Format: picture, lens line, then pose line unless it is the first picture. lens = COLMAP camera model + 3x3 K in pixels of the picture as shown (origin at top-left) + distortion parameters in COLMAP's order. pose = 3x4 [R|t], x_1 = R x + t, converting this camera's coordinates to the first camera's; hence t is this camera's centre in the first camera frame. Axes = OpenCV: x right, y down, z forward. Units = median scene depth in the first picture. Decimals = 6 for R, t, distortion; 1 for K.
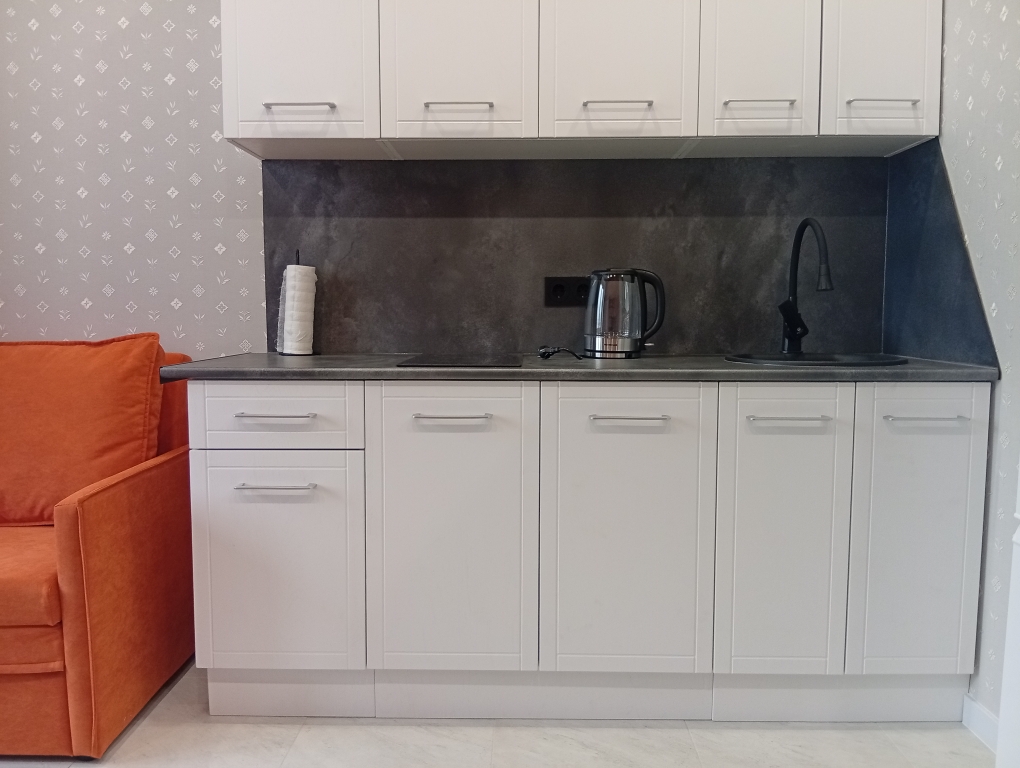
lens RADIAL K [[816.4, 0, 508.1], [0, 816.4, 383.2], [0, 0, 1]] dist [0.043490, -0.118815]
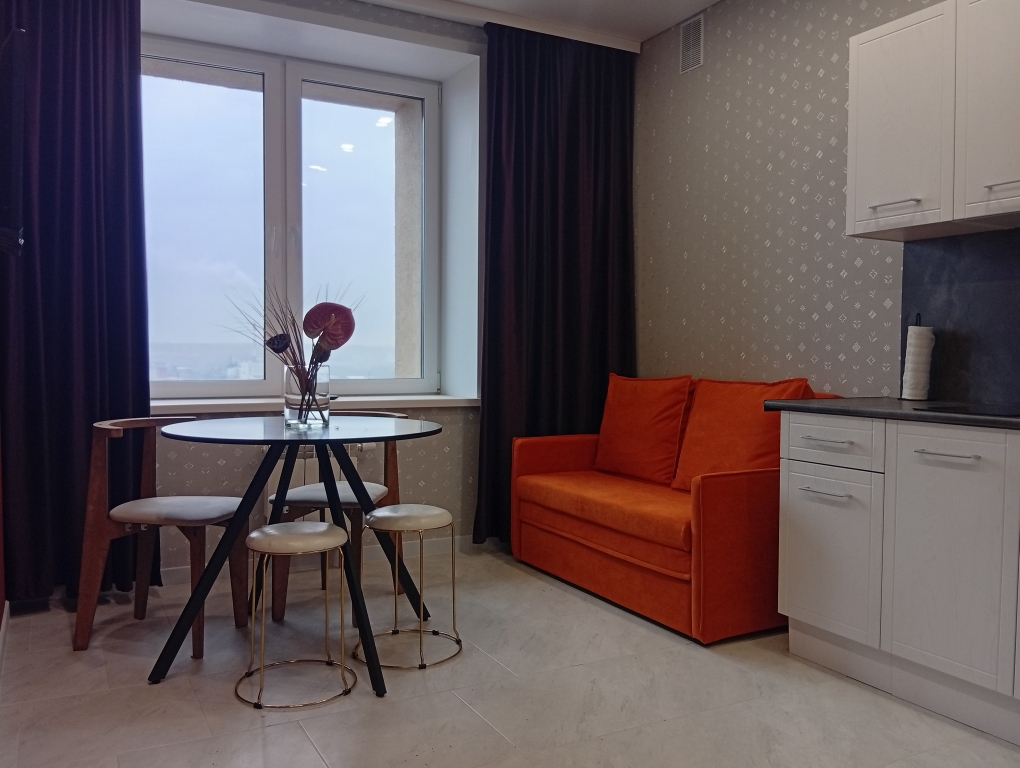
lens RADIAL K [[816.4, 0, 508.1], [0, 816.4, 383.2], [0, 0, 1]] dist [0.043490, -0.118815]
pose [[0.481513, 0.033110, -0.875813, 0.582347], [-0.082140, 0.996593, -0.007484, -0.001097], [0.872581, 0.075543, 0.482593, -0.121071]]
